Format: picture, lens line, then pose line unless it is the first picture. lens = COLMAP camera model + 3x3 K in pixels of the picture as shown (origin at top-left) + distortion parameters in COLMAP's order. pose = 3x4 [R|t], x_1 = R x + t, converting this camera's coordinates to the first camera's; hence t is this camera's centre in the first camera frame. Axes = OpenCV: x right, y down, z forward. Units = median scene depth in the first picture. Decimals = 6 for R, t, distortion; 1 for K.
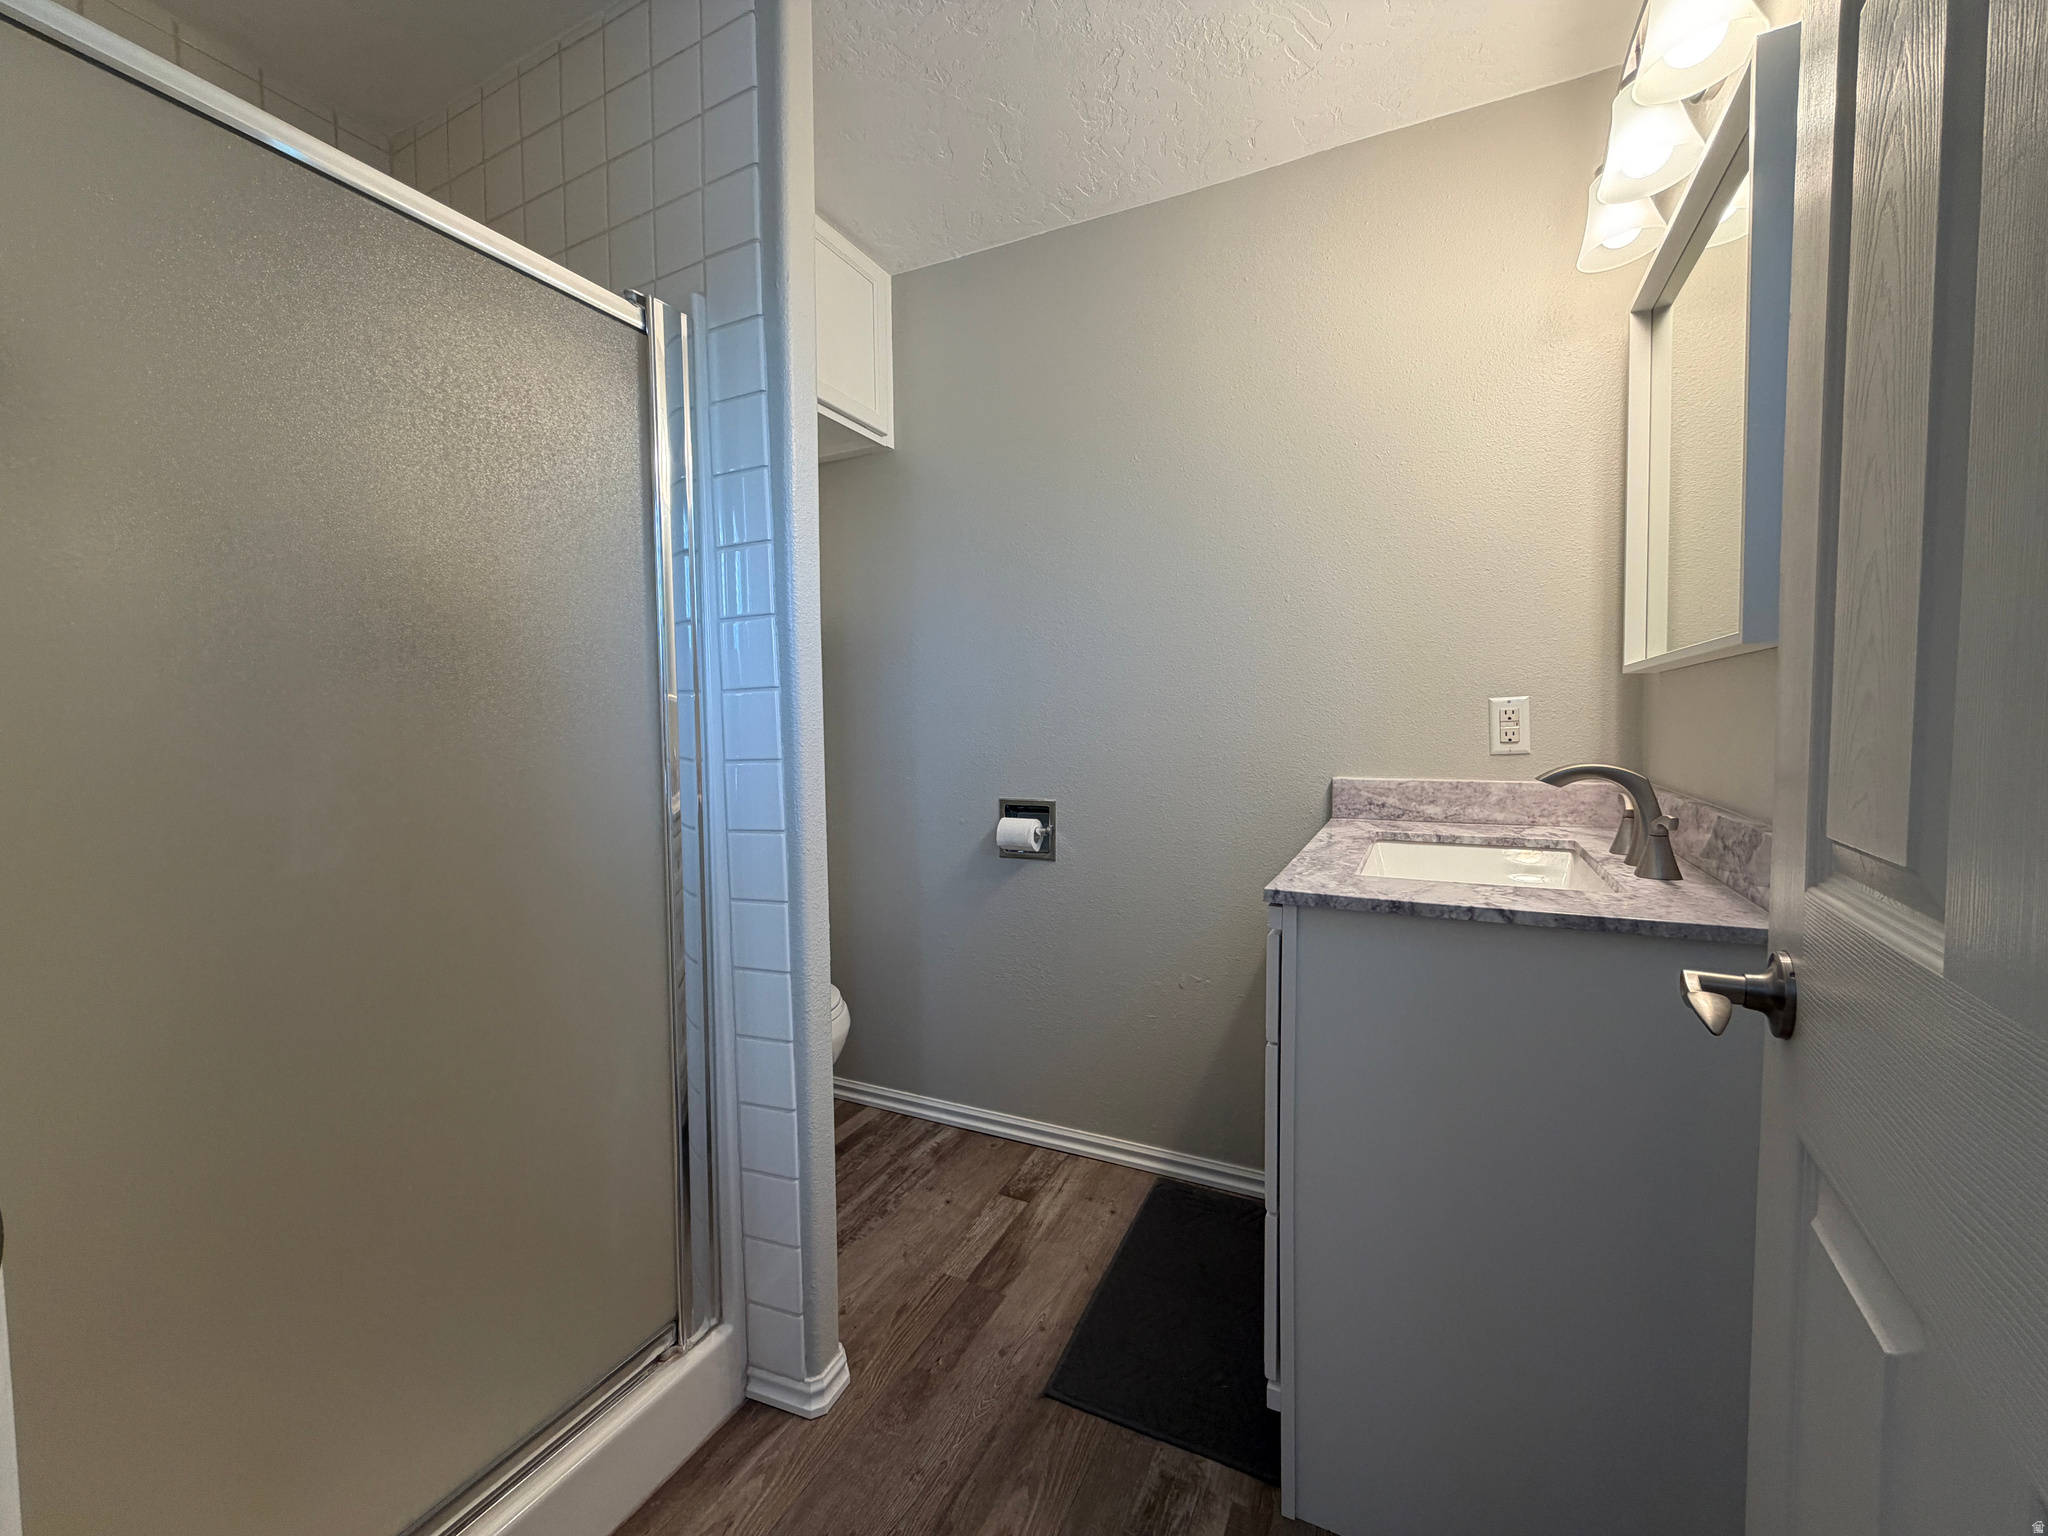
lens RADIAL K [[815.9, 0, 1018.5], [0, 815.9, 767.6], [0, 0, 1]] dist [0.000251, -0.000087]
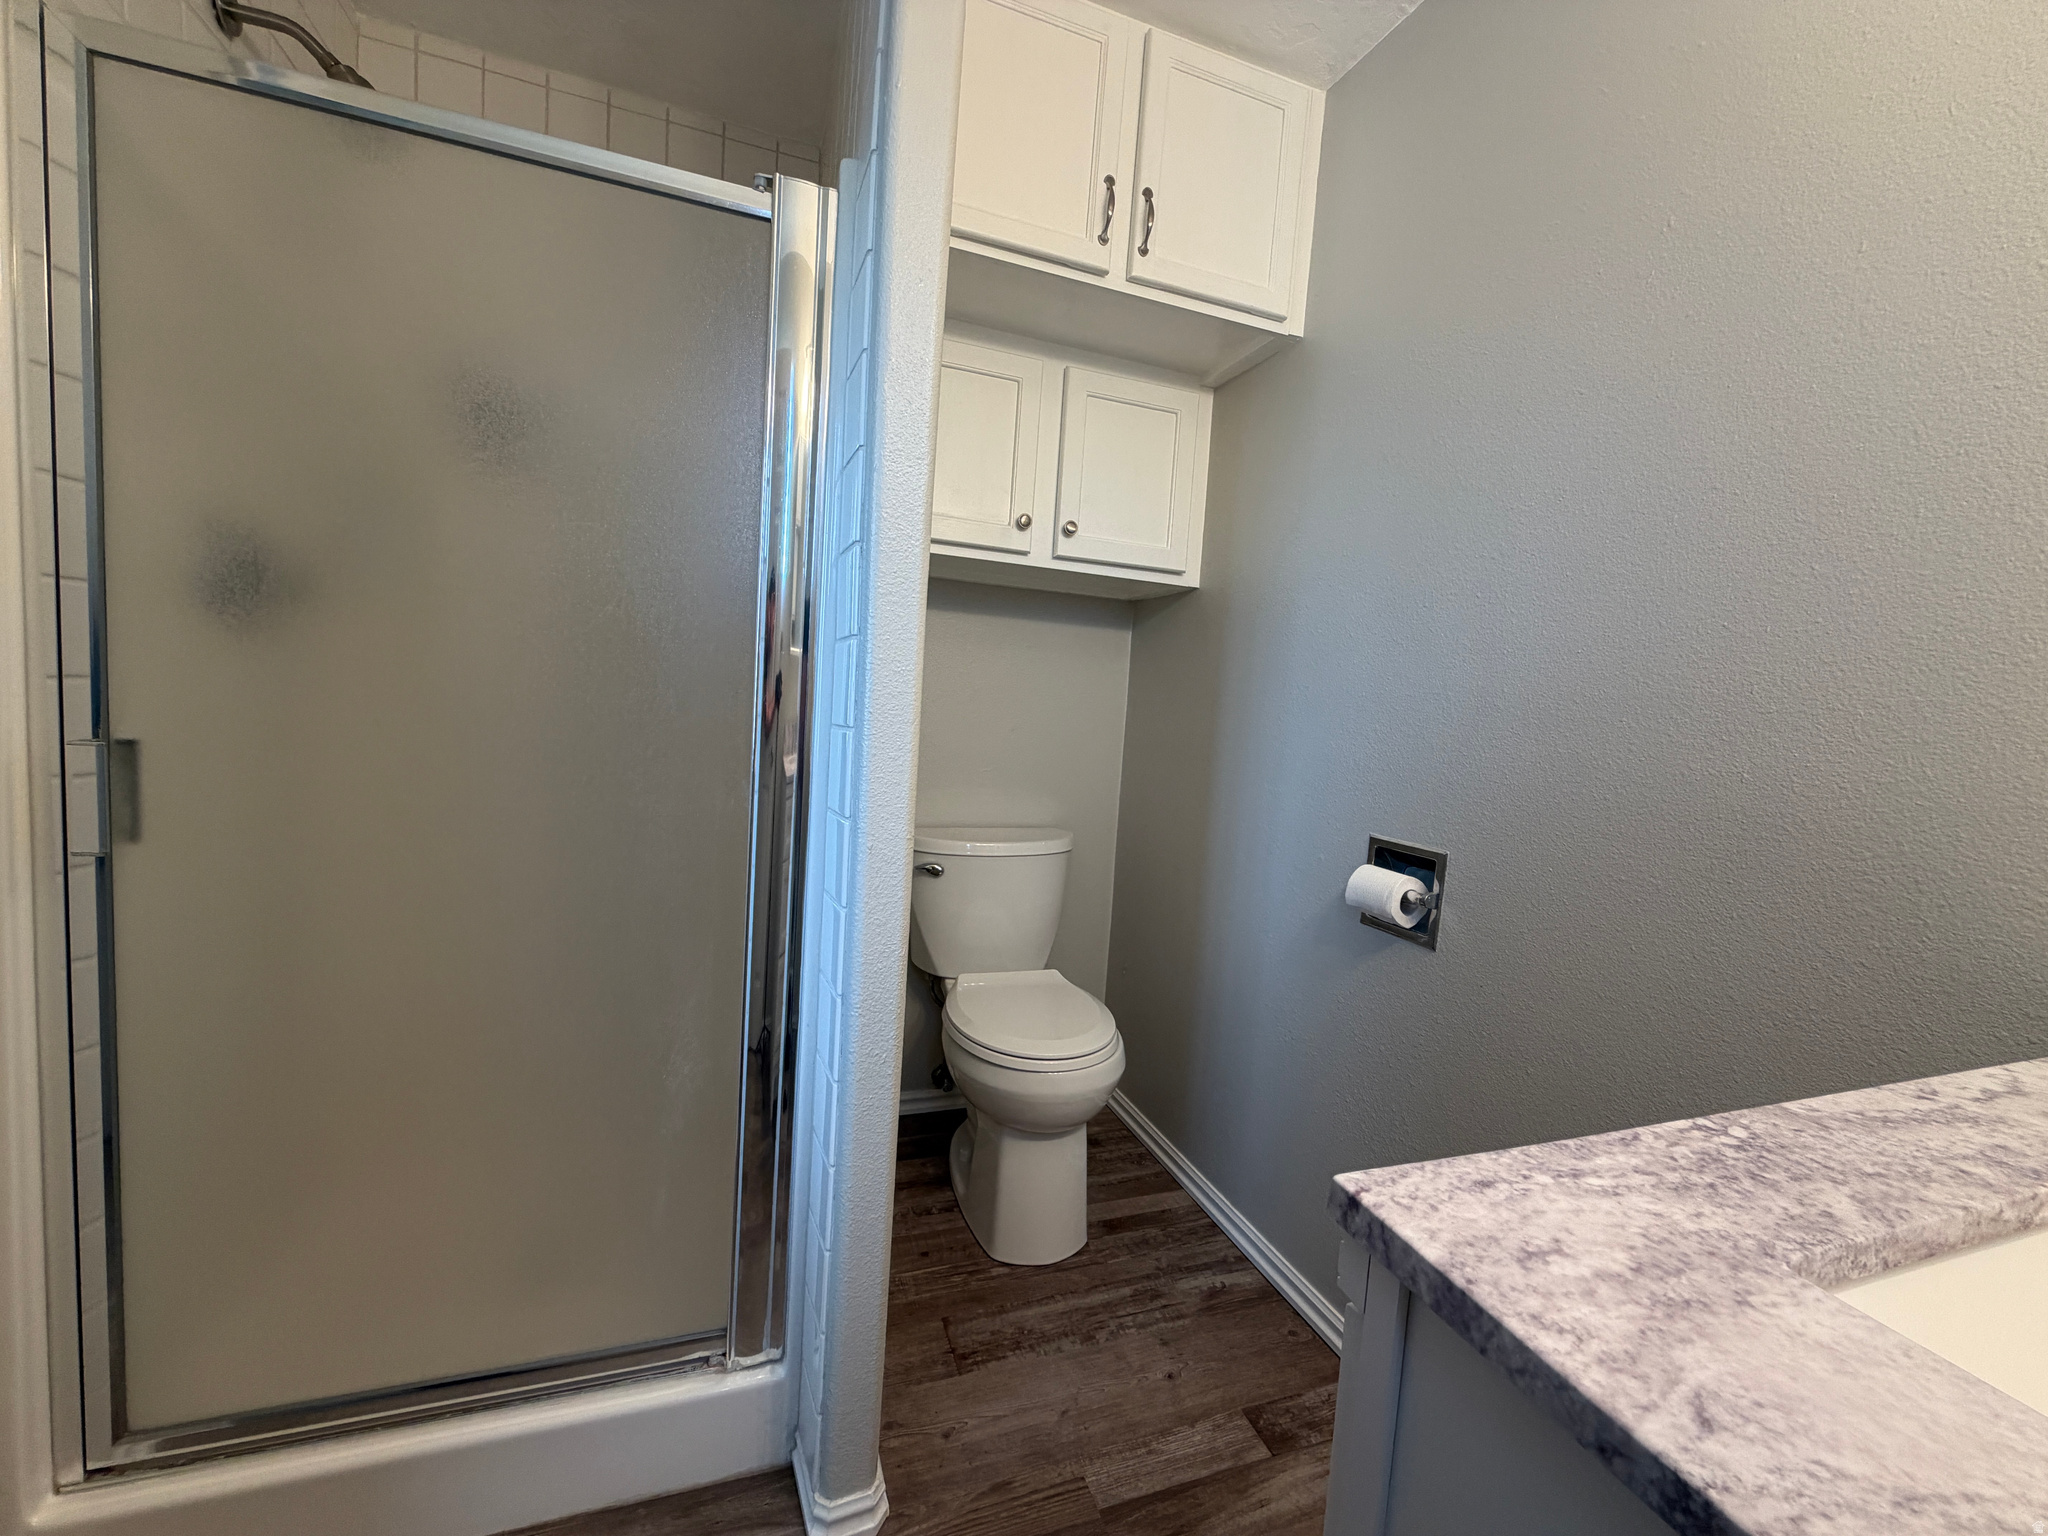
lens RADIAL K [[815.9, 0, 1018.5], [0, 815.9, 767.6], [0, 0, 1]] dist [0.000251, -0.000087]
pose [[0.715105, 0.115784, -0.689361, 0.247767], [-0.112079, 0.992419, 0.050421, -0.019089], [0.689973, 0.041206, 0.722661, 0.364301]]
